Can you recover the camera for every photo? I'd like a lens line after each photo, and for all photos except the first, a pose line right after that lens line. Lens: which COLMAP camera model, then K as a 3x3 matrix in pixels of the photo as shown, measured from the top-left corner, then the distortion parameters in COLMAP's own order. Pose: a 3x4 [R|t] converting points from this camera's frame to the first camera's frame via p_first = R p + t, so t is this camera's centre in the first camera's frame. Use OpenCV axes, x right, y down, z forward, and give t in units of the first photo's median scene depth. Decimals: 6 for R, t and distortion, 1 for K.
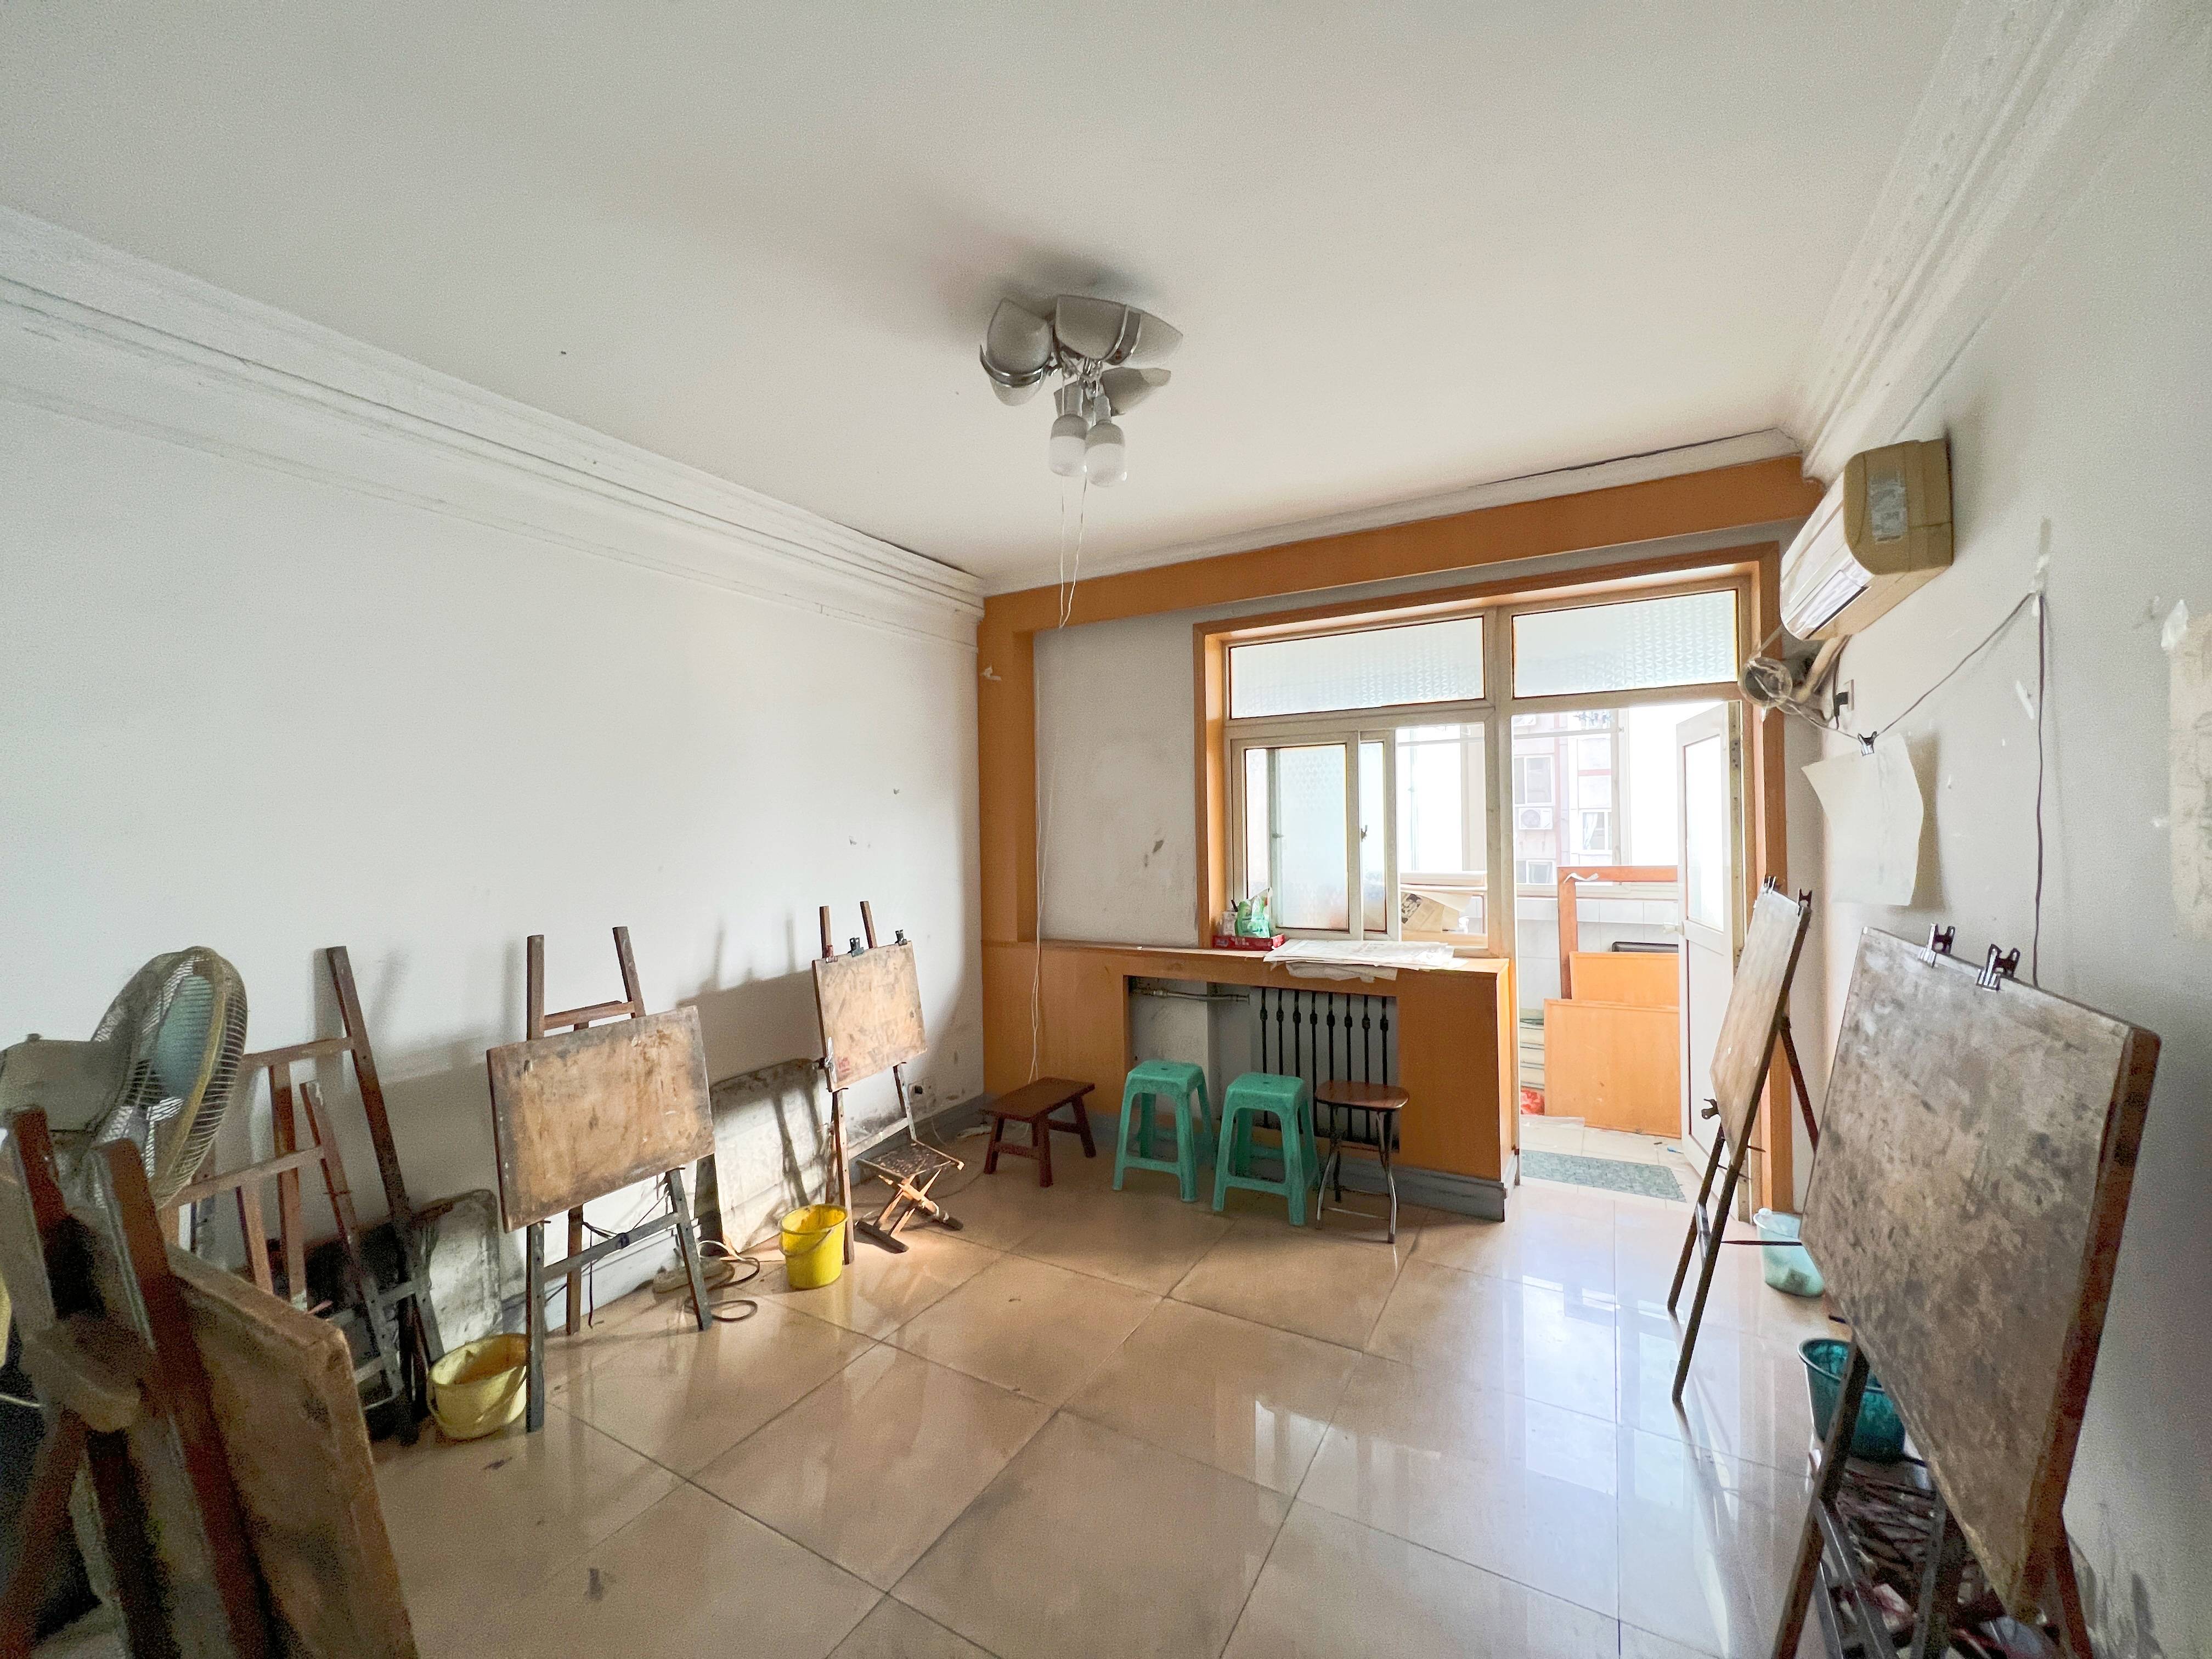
lens RADIAL K [[881.8, 0, 1104.8], [0, 881.8, 825.5], [0, 0, 1]] dist [-0.000846, -0.000033]
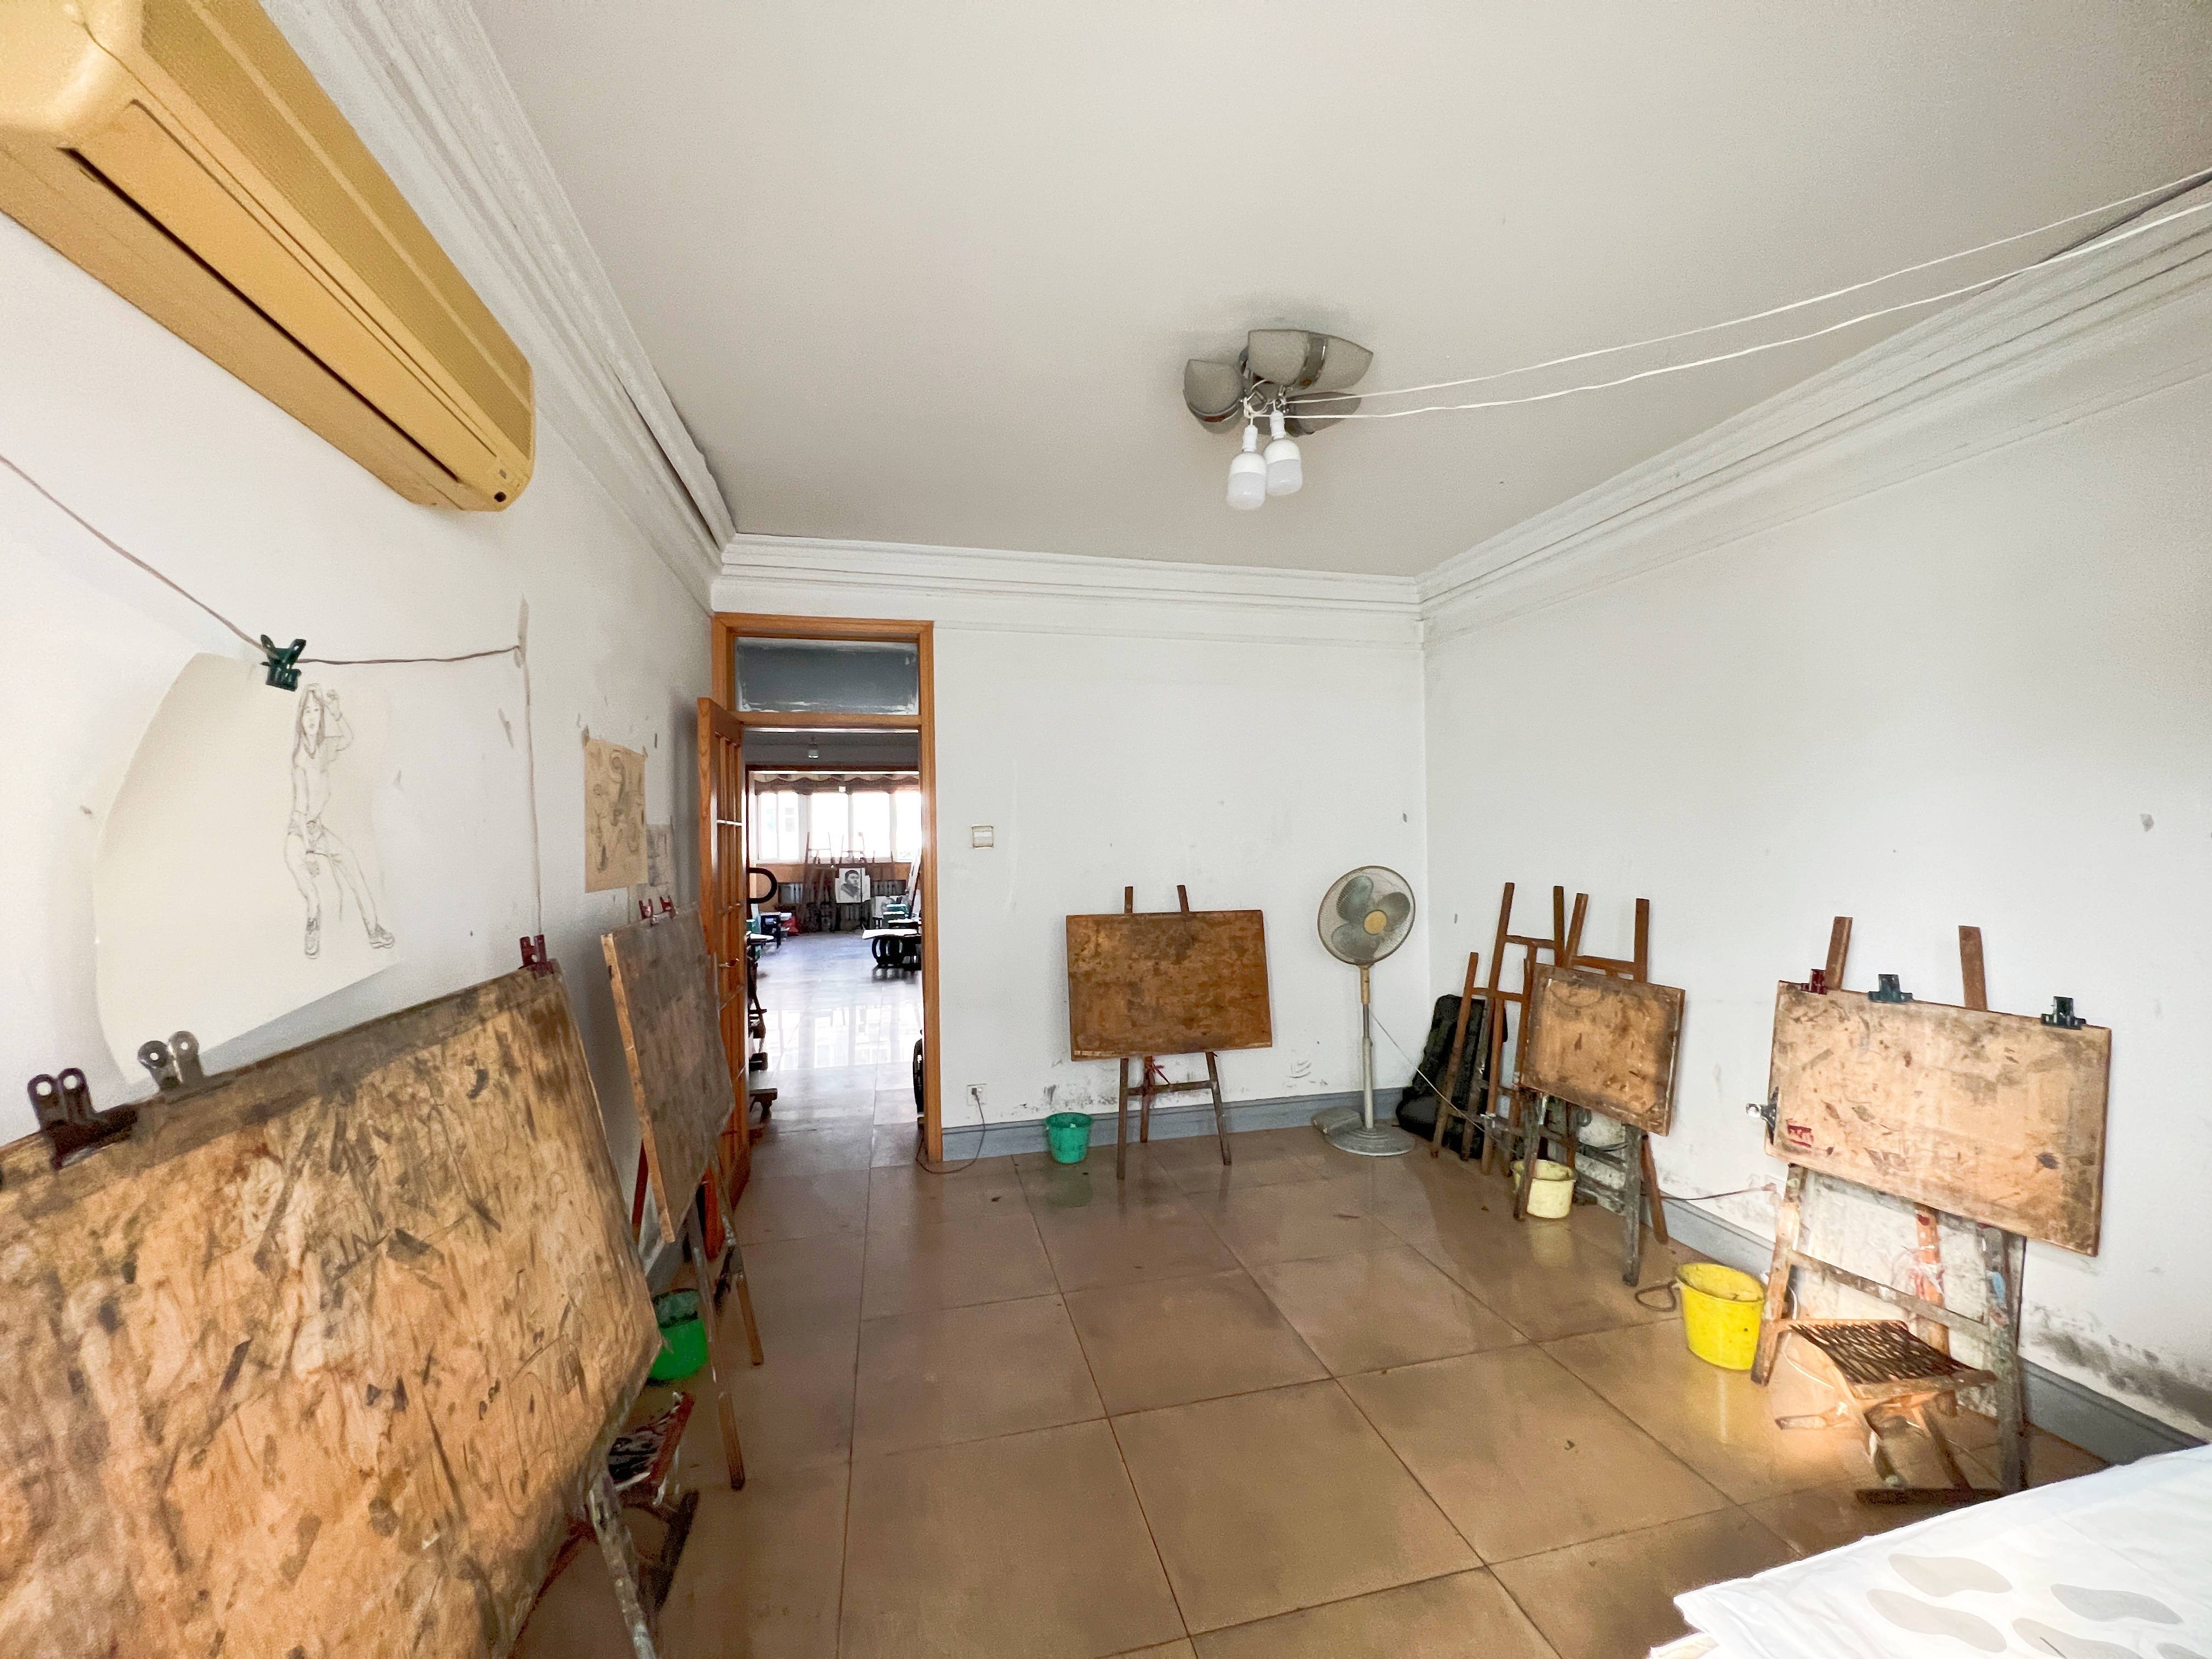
lens RADIAL K [[881.8, 0, 1107.9], [0, 881.8, 831.6], [0, 0, 1]] dist [-0.000846, -0.000033]
pose [[-0.732164, 0.007713, -0.681084, 0.548747], [0.011203, 0.999937, -0.000718, 0.016238], [0.681036, -0.008156, -0.732204, 1.034038]]
